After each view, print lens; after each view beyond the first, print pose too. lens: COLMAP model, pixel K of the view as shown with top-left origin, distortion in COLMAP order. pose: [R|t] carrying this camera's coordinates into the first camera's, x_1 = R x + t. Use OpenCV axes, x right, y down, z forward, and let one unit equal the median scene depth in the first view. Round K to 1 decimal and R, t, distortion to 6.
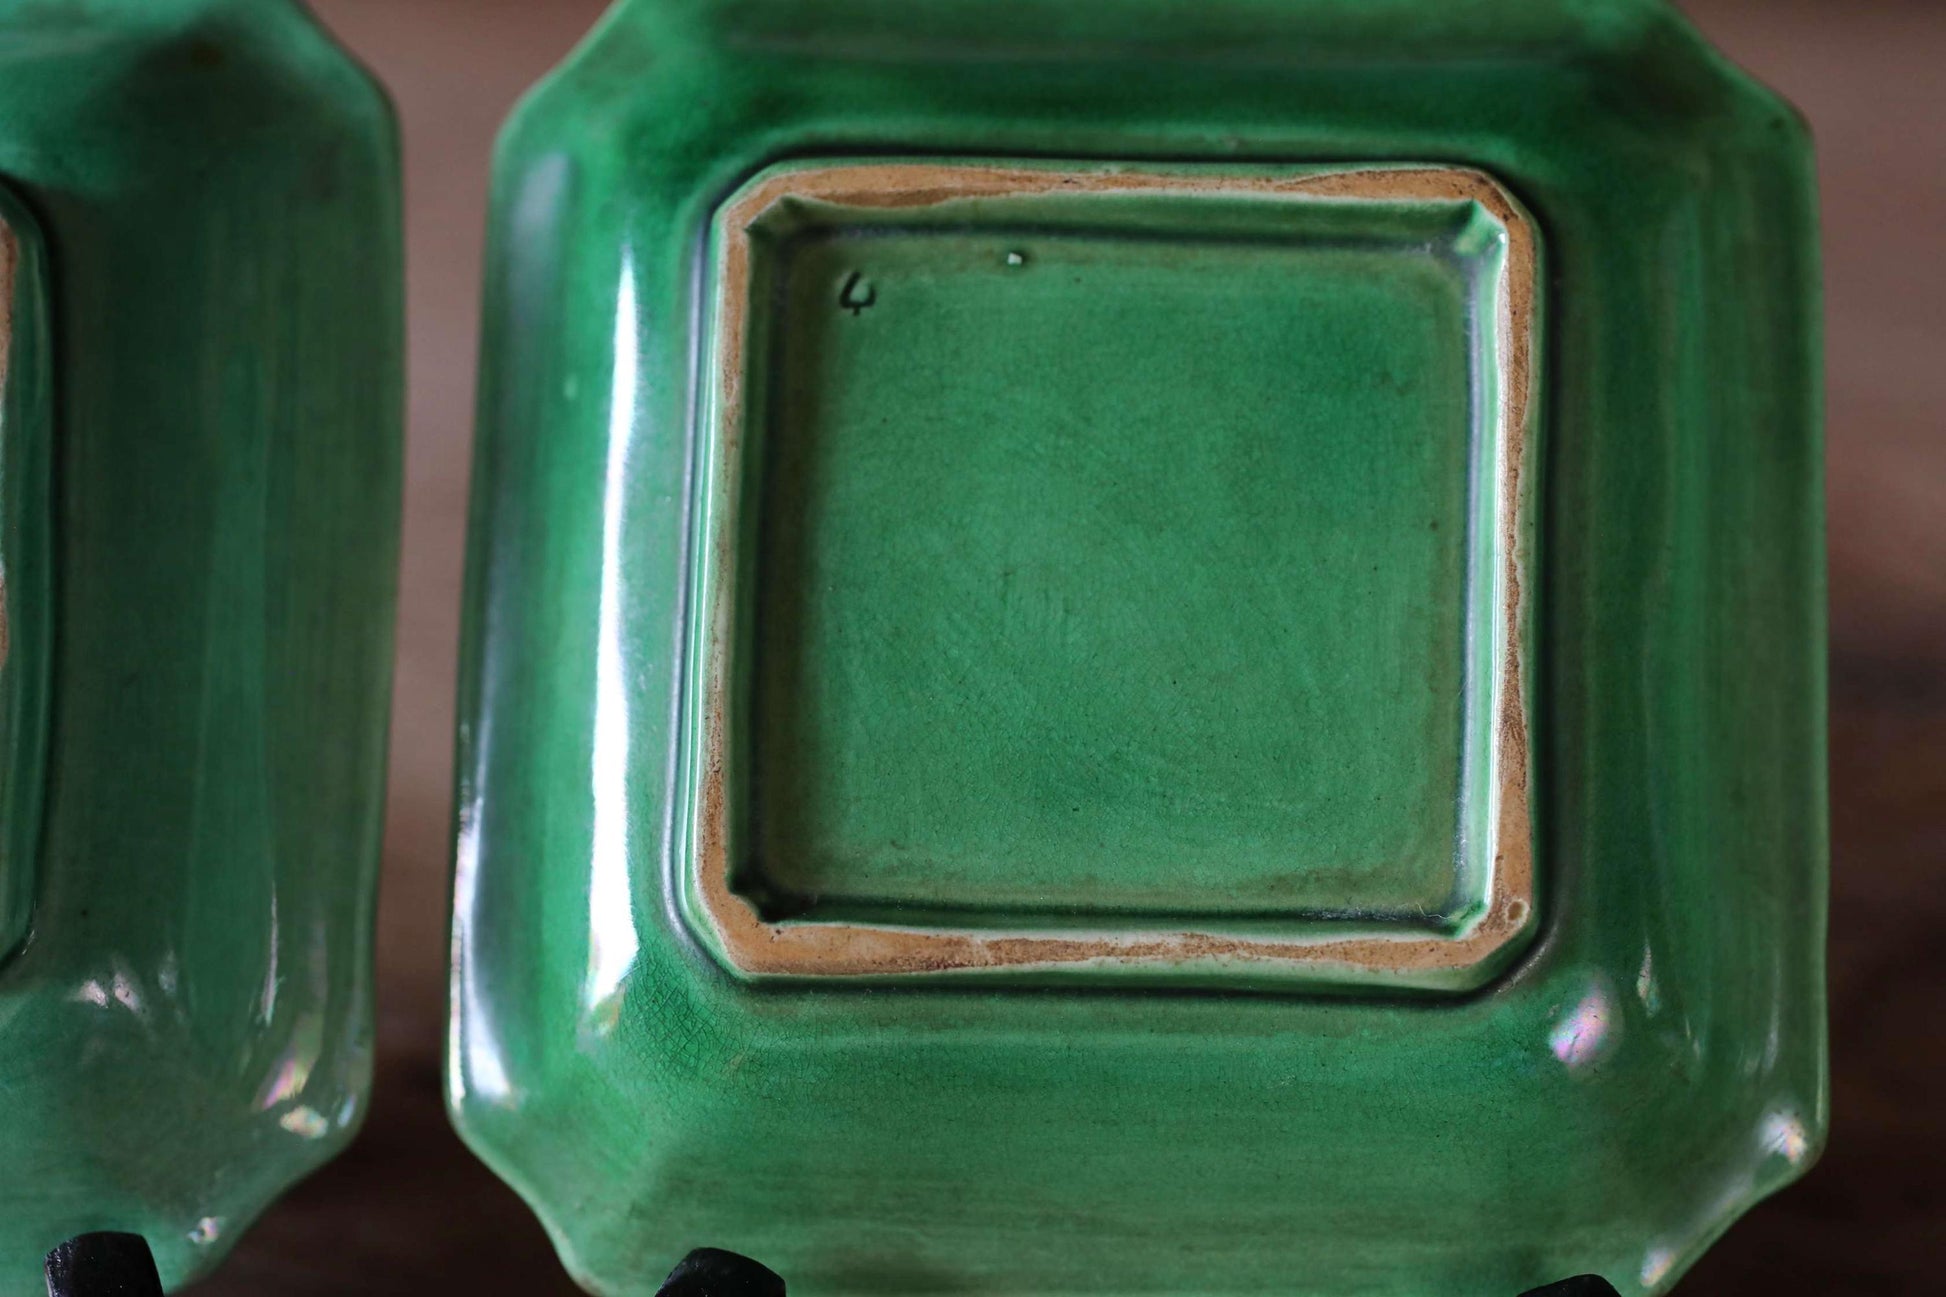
lens RADIAL K [[3271.7, 0, 978.3], [0, 3271.7, 655.4], [0, 0, 1]] dist [0.016783, 0.000000]
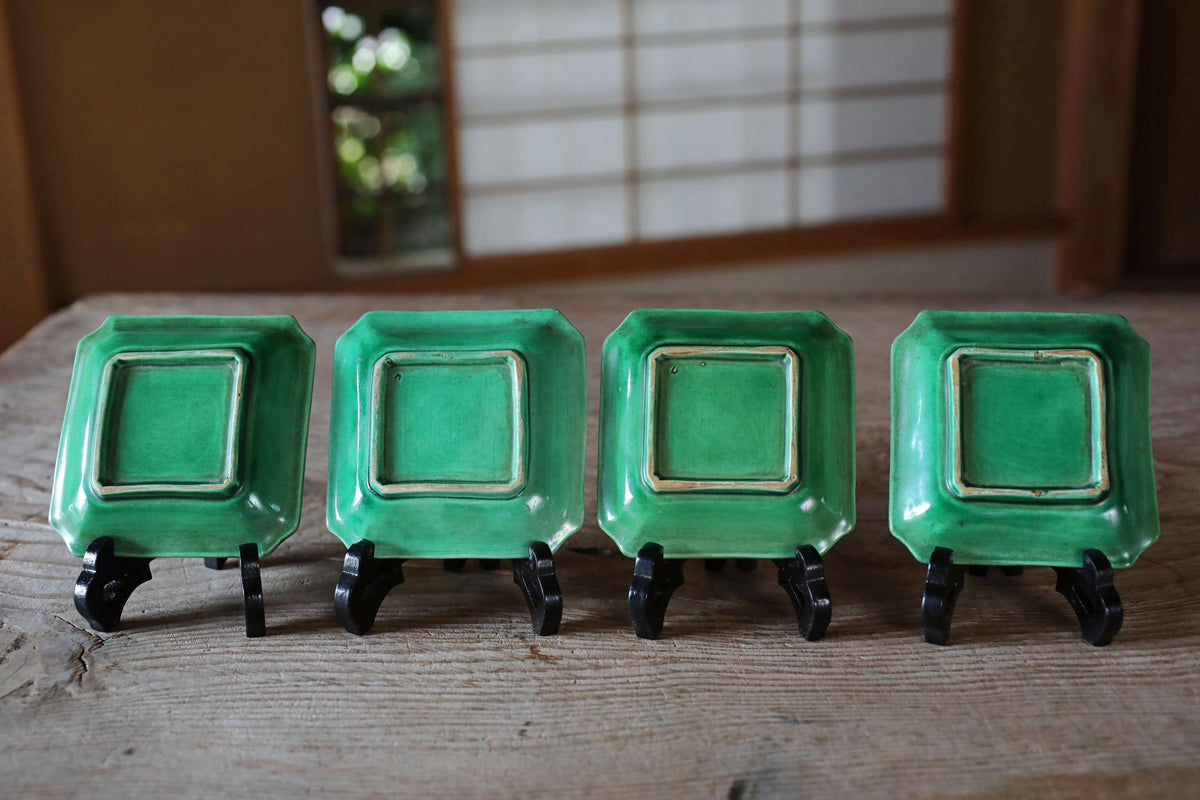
lens RADIAL K [[2017.5, 0, 603.8], [0, 2017.5, 409.5], [0, 0, 1]] dist [0.016783, 0.000000]
pose [[0.999696, -0.007996, -0.023327, -0.077873], [0.004897, 0.991505, -0.129974, 0.398283], [0.024168, 0.129821, 0.991243, -2.377513]]
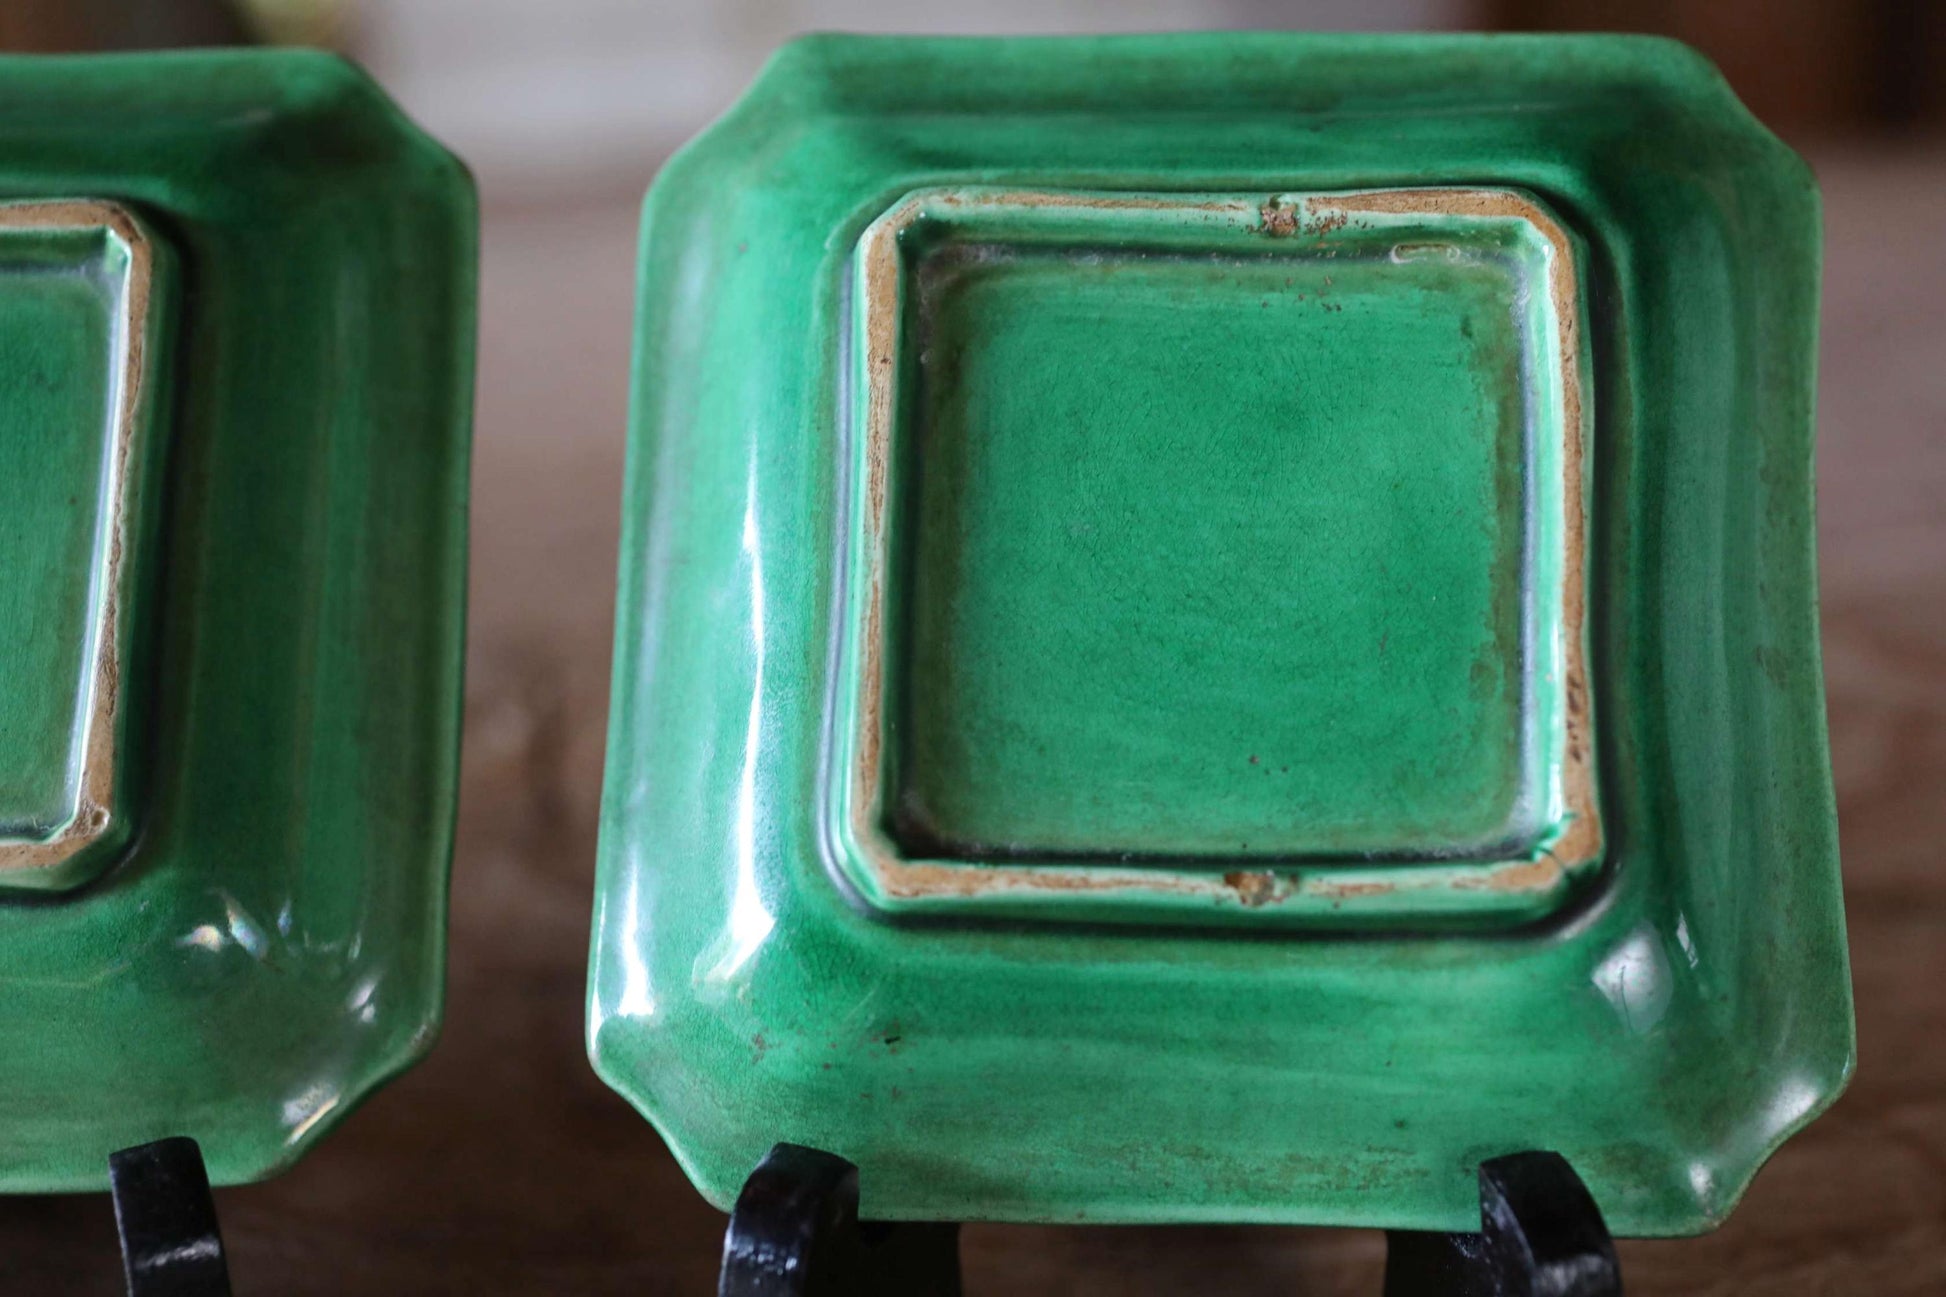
lens RADIAL K [[3271.7, 0, 1050.5], [0, 3271.7, 661.4], [0, 0, 1]] dist [0.016783, 0.000000]
pose [[0.999499, -0.021364, -0.023347, 0.515115], [0.019334, 0.996280, -0.083973, 0.122829], [0.025054, 0.083480, 0.996194, -0.155348]]
